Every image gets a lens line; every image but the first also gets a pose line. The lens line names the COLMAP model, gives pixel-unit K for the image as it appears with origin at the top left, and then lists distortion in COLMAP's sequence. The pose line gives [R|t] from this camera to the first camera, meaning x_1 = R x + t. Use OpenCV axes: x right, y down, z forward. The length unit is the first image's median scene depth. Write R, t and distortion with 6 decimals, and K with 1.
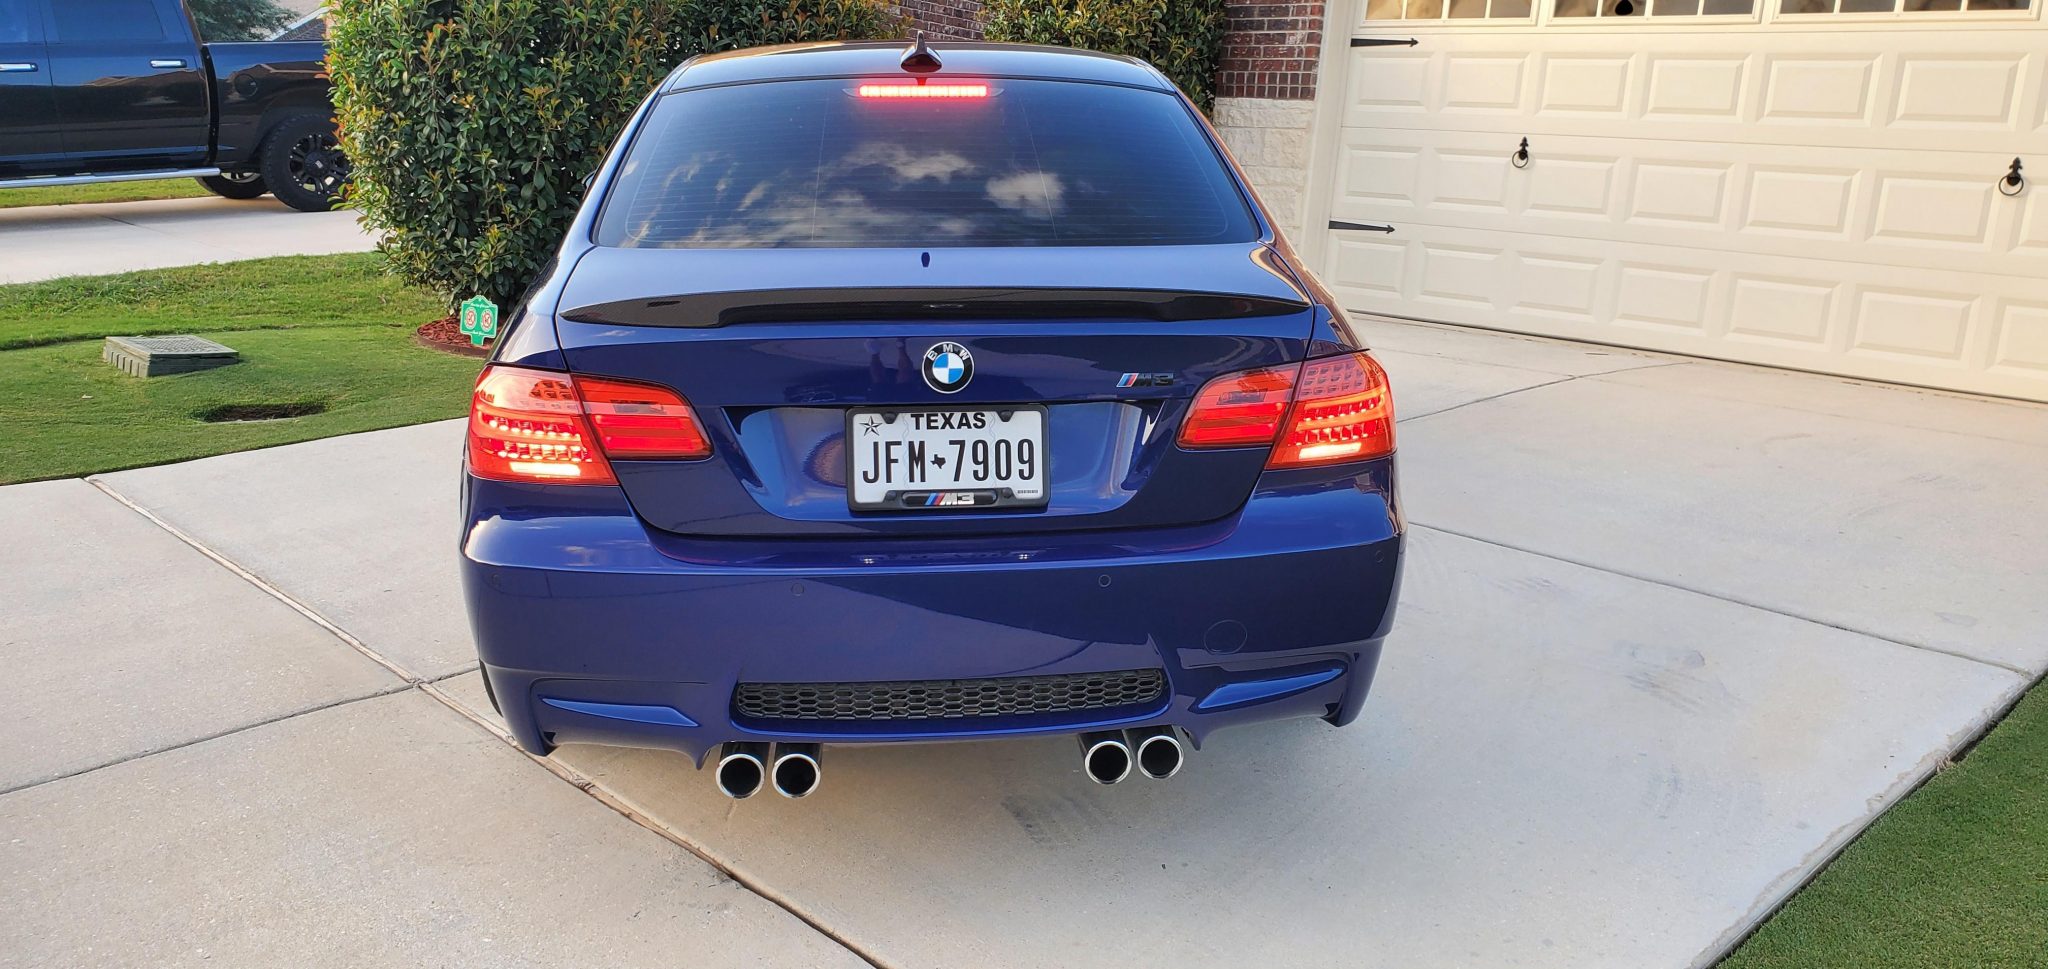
lens RADIAL K [[1618.7, 0, 1015.3], [0, 1618.7, 479.7], [0, 0, 1]] dist [0.023771, -0.032571]
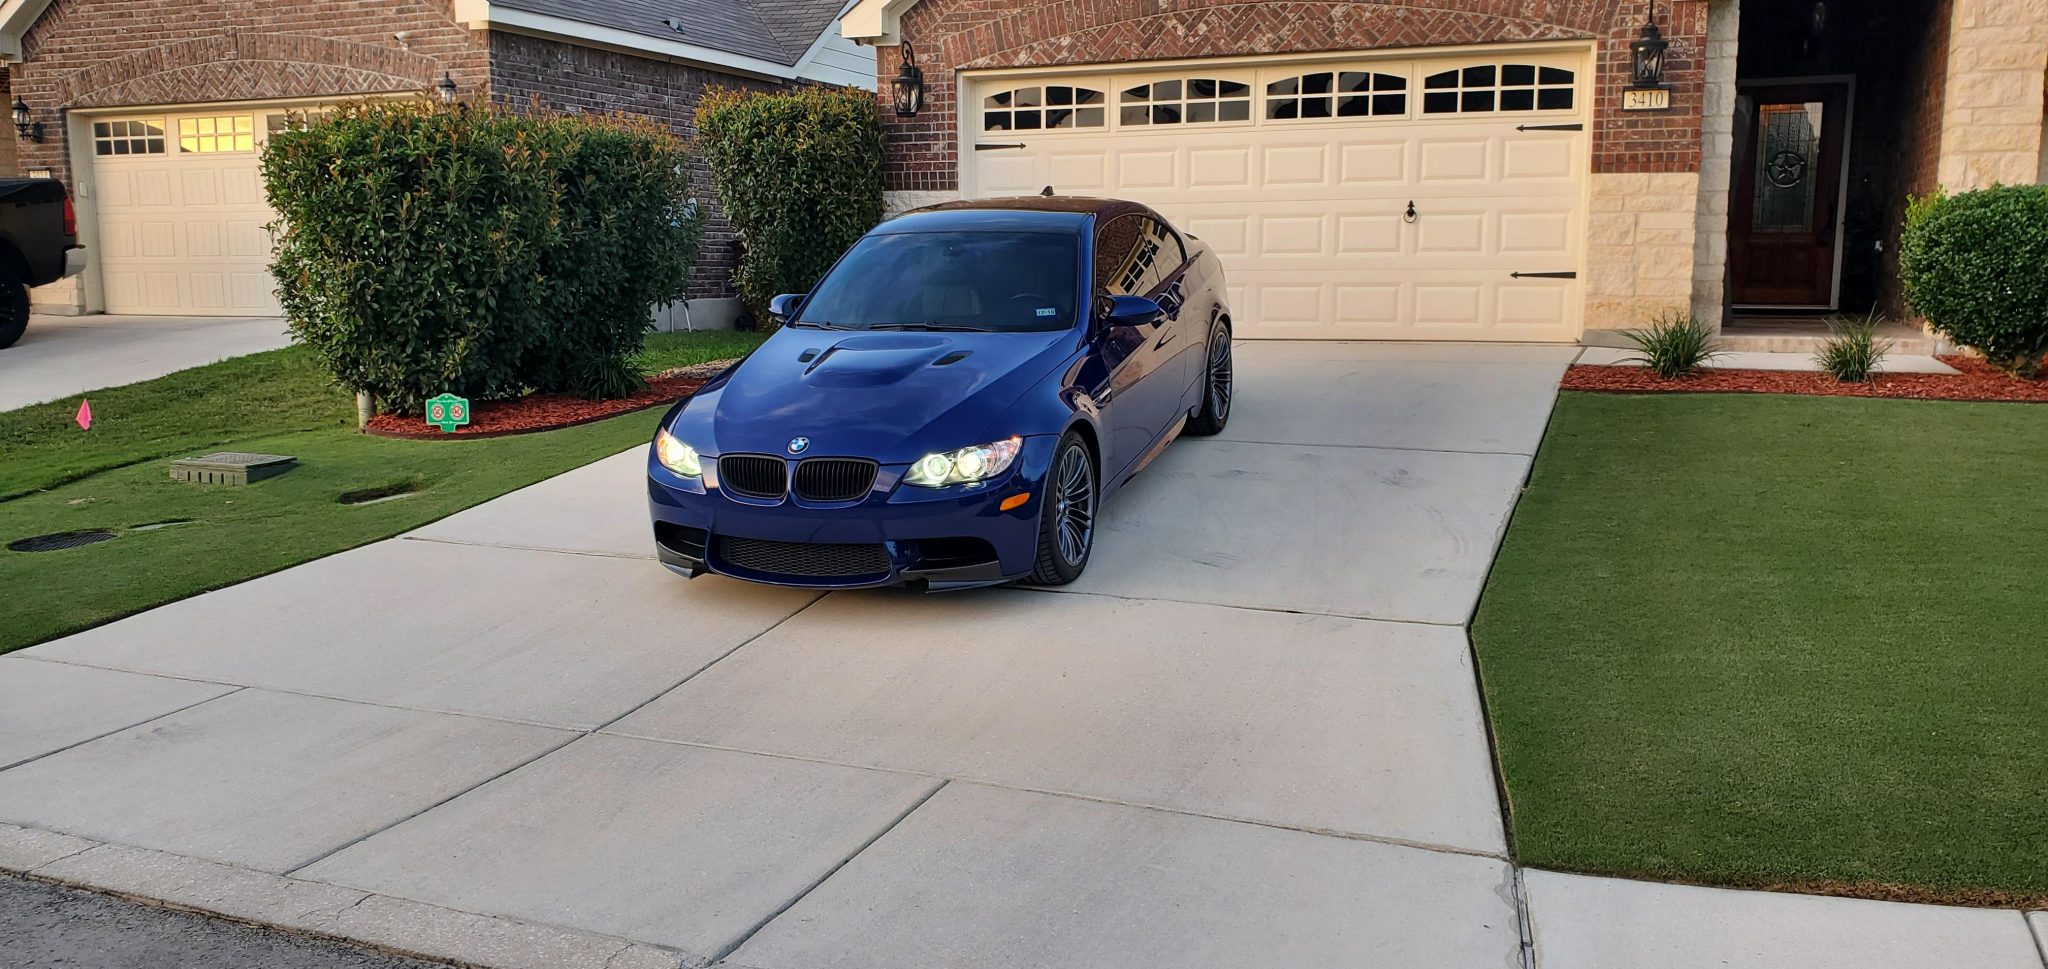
lens RADIAL K [[1618.7, 0, 999.4], [0, 1618.7, 500.3], [0, 0, 1]] dist [0.023771, -0.032571]
pose [[0.918014, -0.146683, 0.368422, -0.414033], [0.149738, 0.988514, 0.020459, 0.011862], [-0.367192, 0.036385, 0.929433, -0.377394]]
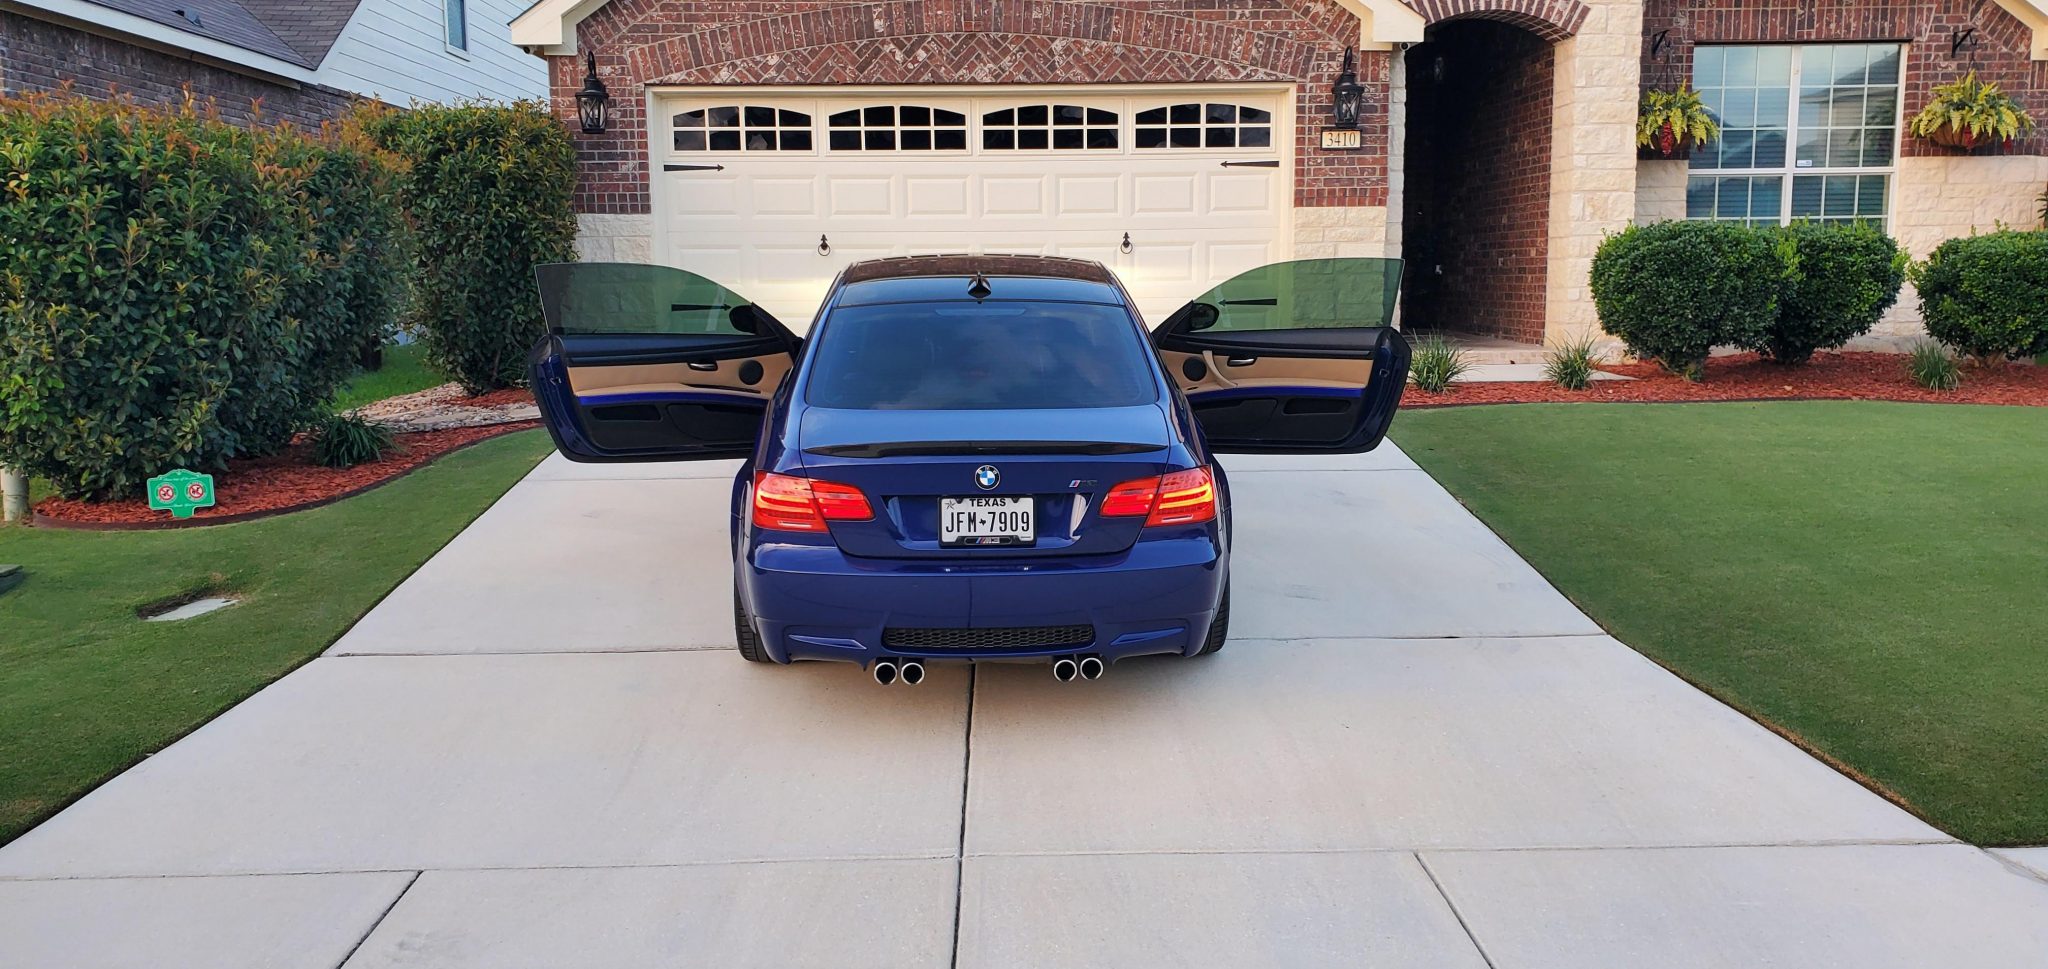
lens RADIAL K [[1618.7, 0, 1023.7], [0, 1618.7, 500.3], [0, 0, 1]] dist [0.023771, -0.032571]
pose [[0.672875, -0.197577, 0.712883, -0.711992], [0.196508, 0.976790, 0.085239, -0.075747], [-0.713178, 0.082731, 0.696083, -0.116850]]
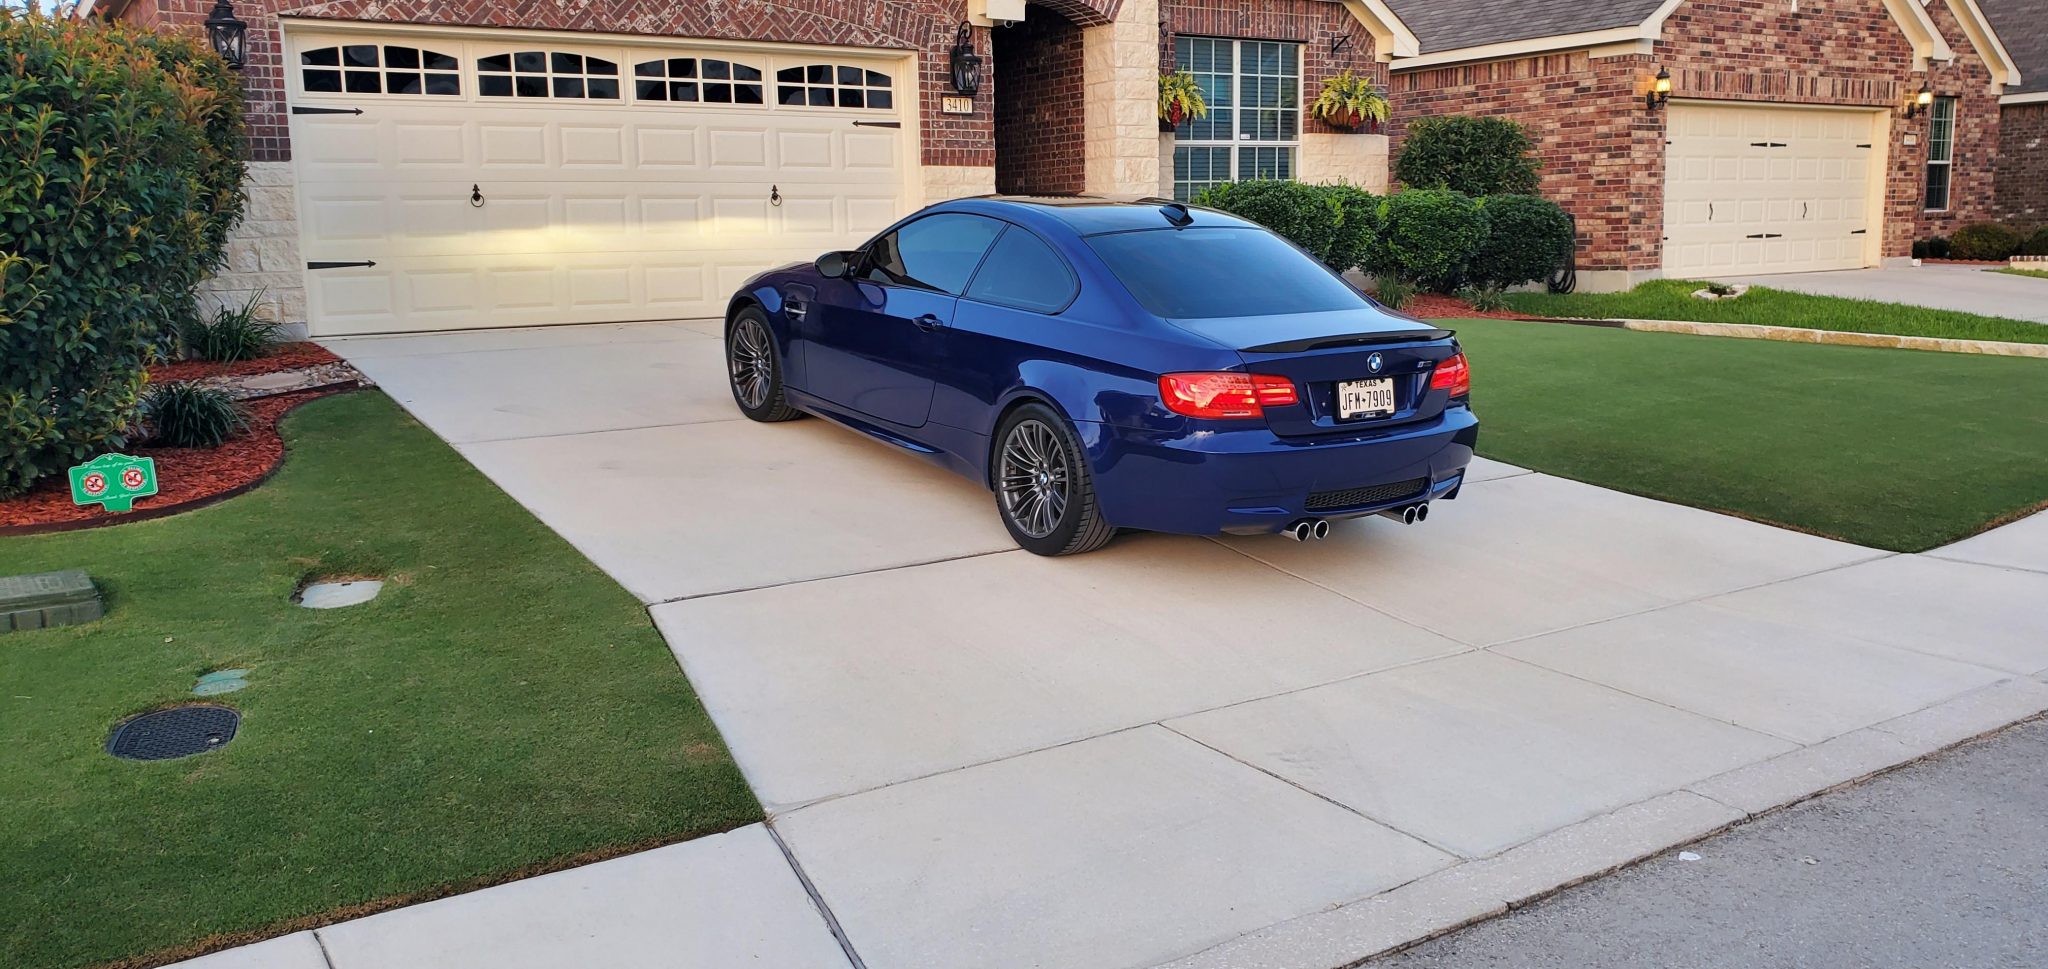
lens RADIAL K [[1618.7, 0, 1022.1], [0, 1618.7, 496.8], [0, 0, 1]] dist [0.023771, -0.032571]
pose [[0.182183, -0.249472, 0.951090, -1.069871], [0.205829, 0.955524, 0.211208, -0.173961], [-0.961480, 0.157284, 0.225429, 0.337439]]
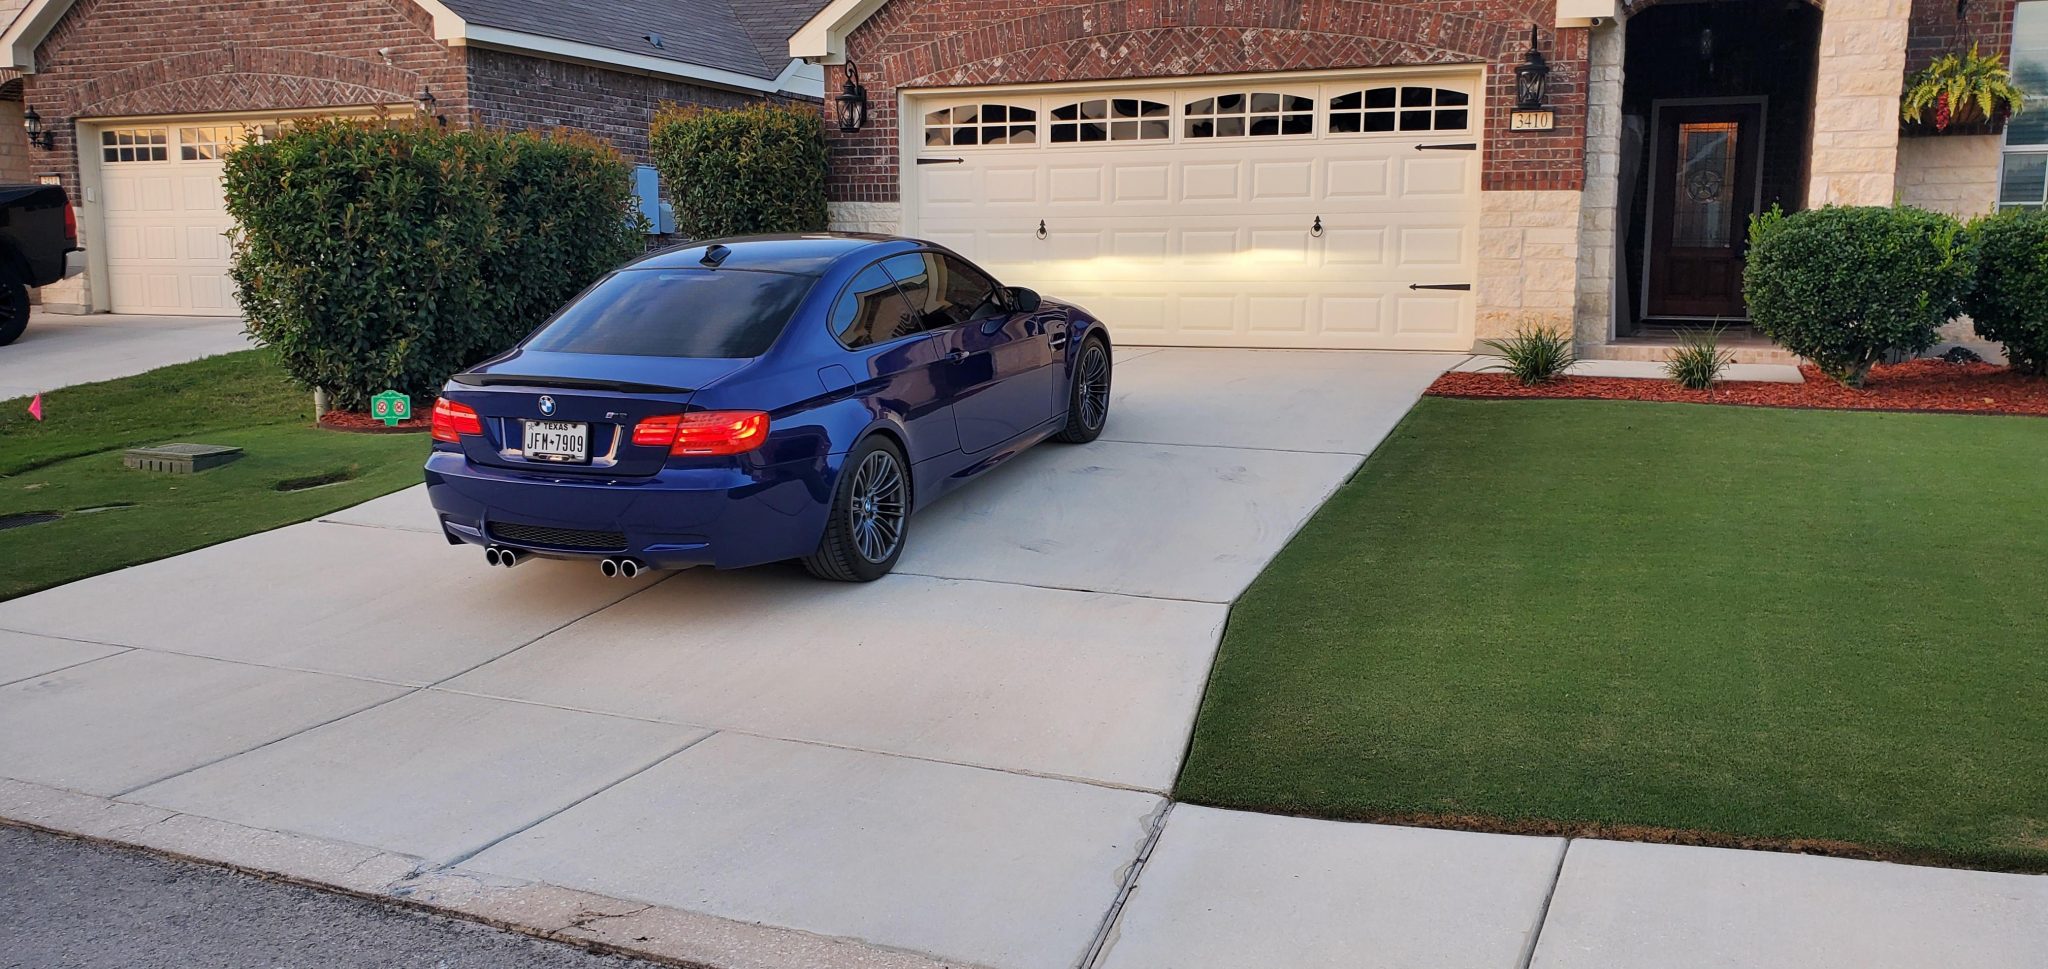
lens RADIAL K [[1618.7, 0, 1017.7], [0, 1618.7, 485.5], [0, 0, 1]] dist [0.023771, -0.032571]
pose [[0.925055, -0.134414, 0.355255, -0.335924], [0.141396, 0.989933, 0.006367, 0.035830], [-0.352534, 0.044342, 0.934748, -0.498137]]
